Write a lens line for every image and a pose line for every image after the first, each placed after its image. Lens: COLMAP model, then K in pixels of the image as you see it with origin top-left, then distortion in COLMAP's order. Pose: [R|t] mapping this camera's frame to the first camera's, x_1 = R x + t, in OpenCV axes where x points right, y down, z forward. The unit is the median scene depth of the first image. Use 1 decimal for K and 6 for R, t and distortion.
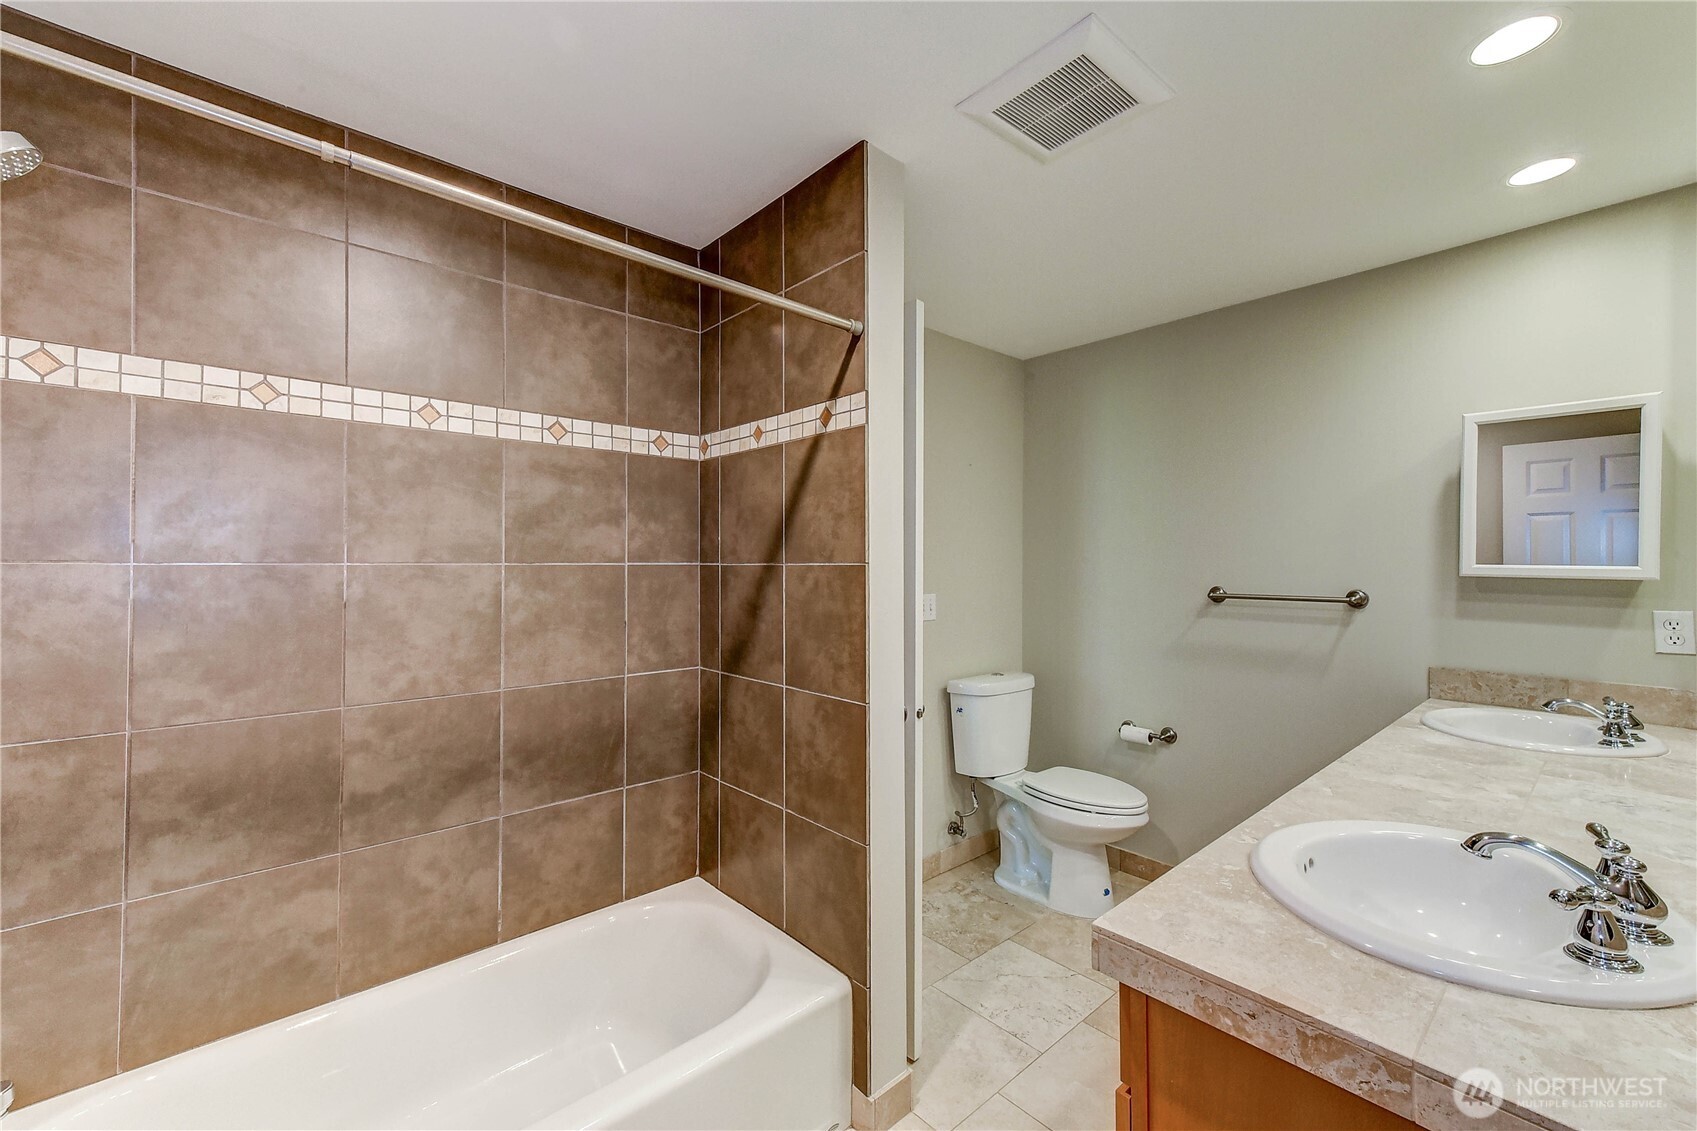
lens RADIAL K [[669.3, 0, 858.4], [0, 669.3, 558.8], [0, 0, 1]] dist [0.016043, -0.000143]
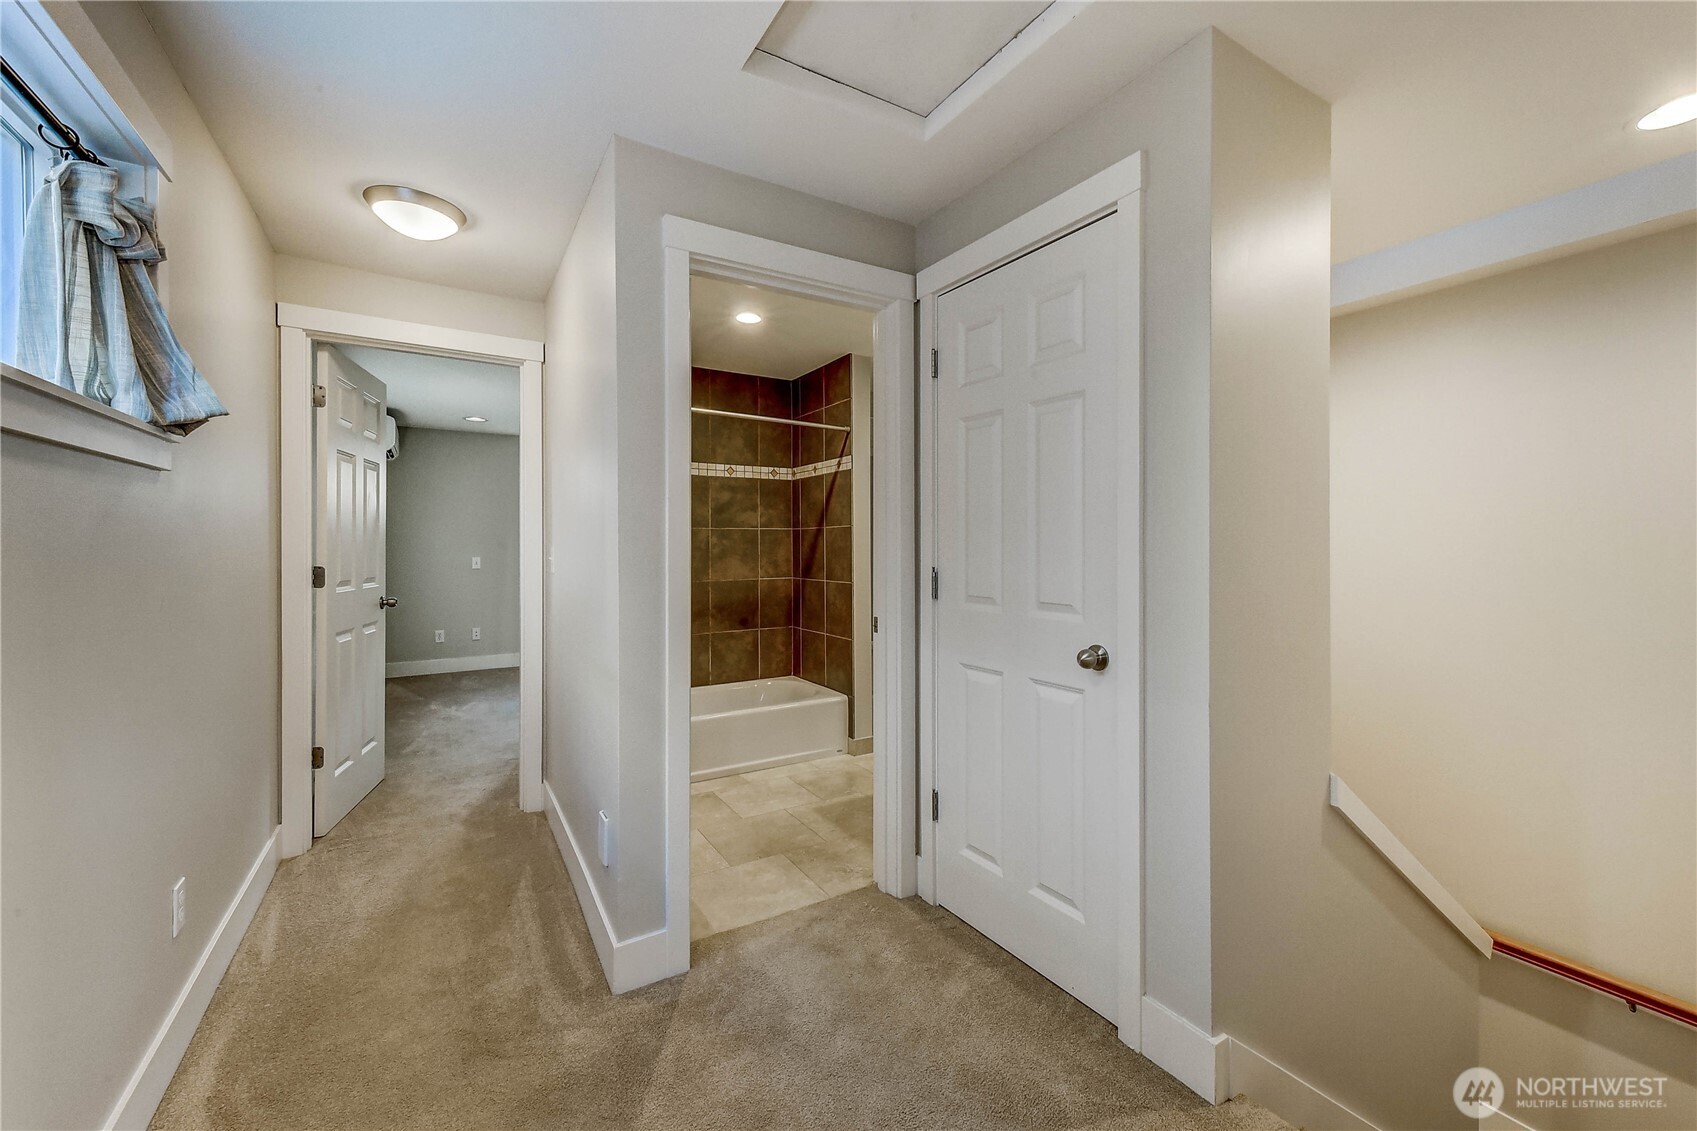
lens RADIAL K [[669.3, 0, 859.1], [0, 669.3, 542.3], [0, 0, 1]] dist [0.016043, -0.000143]
pose [[0.982193, -0.005536, -0.187793, 0.416713], [0.006203, 0.999976, 0.002961, 0.051045], [0.187772, -0.004073, 0.982204, -1.176758]]
